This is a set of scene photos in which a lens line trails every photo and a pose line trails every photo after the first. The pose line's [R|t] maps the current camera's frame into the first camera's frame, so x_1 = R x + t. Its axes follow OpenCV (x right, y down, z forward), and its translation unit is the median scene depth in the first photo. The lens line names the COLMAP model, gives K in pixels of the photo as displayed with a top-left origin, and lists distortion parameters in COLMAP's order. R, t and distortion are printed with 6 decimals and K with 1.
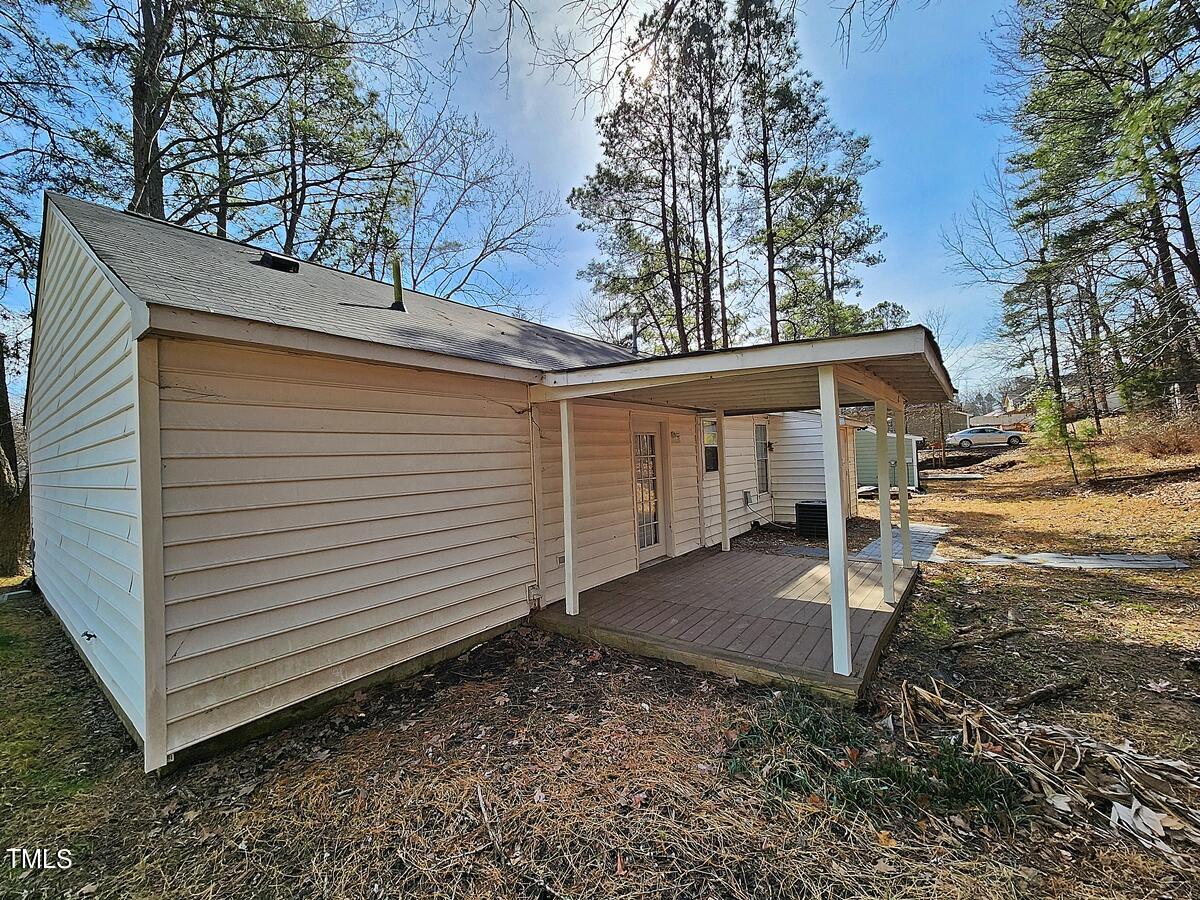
lens RADIAL K [[492.6, 0, 590.8], [0, 492.6, 452.0], [0, 0, 1]] dist [-0.000191, -0.000724]
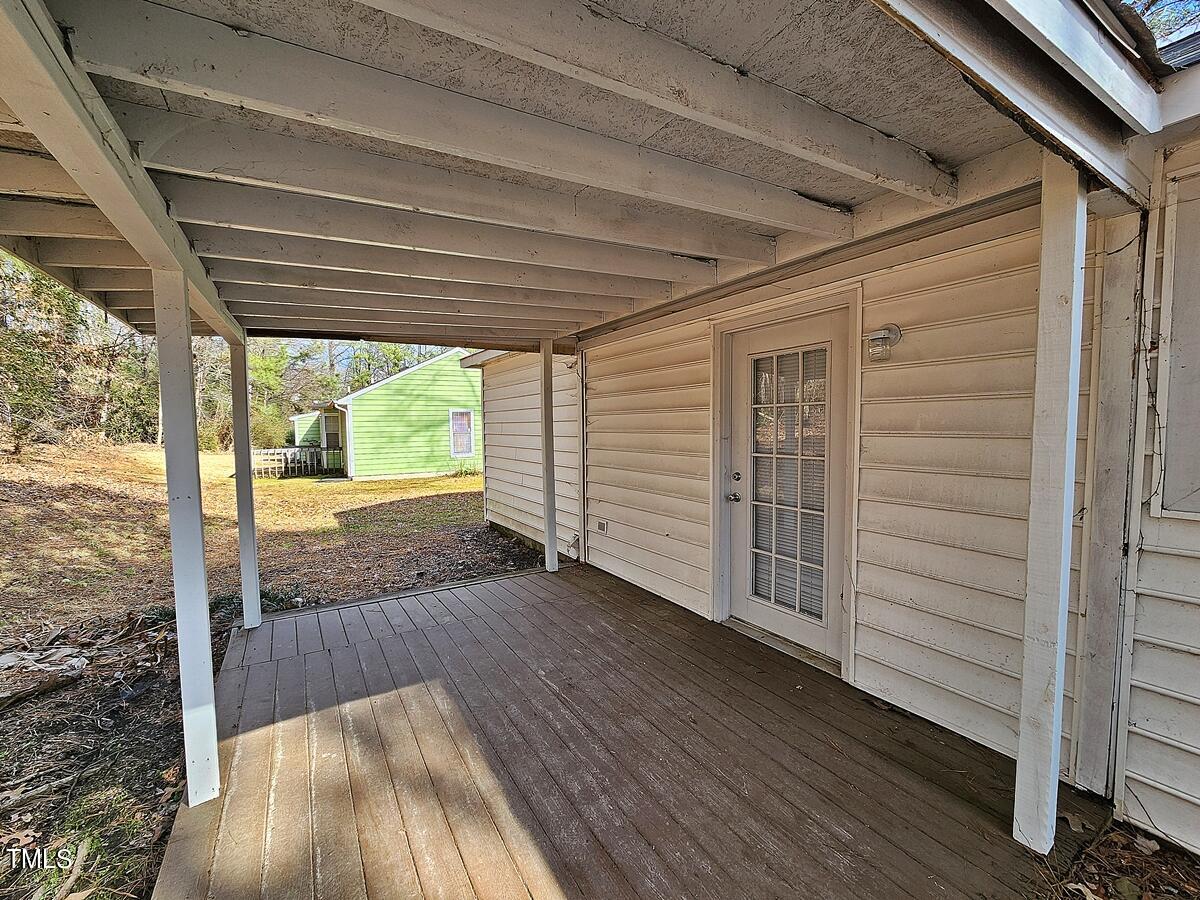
lens RADIAL K [[492.6, 0, 593.3], [0, 492.6, 453.1], [0, 0, 1]] dist [-0.000191, -0.000724]
pose [[-0.351586, 0.094011, -0.931423, 0.750574], [0.034535, 0.995570, 0.087450, 0.009877], [0.935518, -0.001420, -0.353275, 1.285496]]
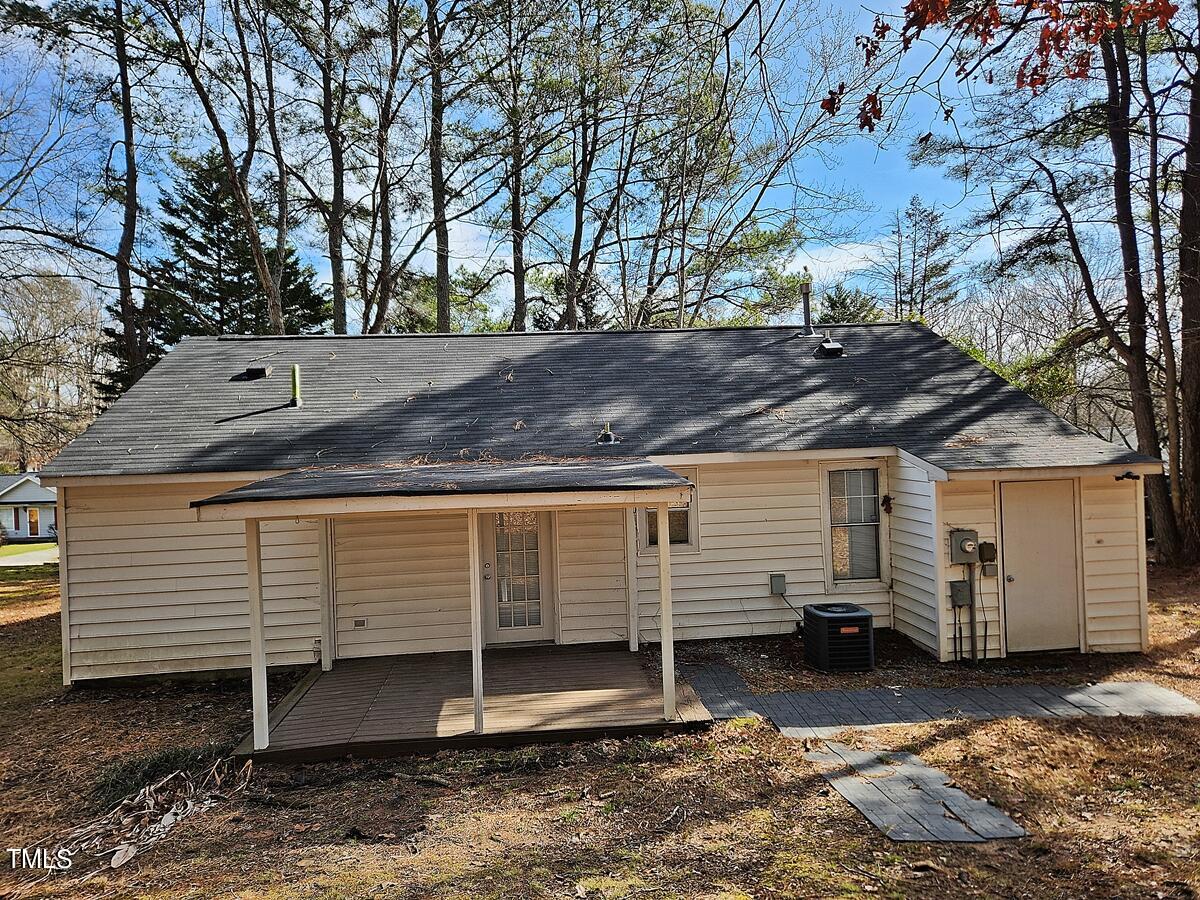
lens RADIAL K [[804.7, 0, 611.9], [0, 804.7, 448.4], [0, 0, 1]] dist [0.049735, -0.035392]
pose [[0.691185, 0.017918, -0.722455, 1.670870], [0.020134, 0.998827, 0.044036, -0.252486], [0.722397, -0.044983, 0.690014, 0.148214]]
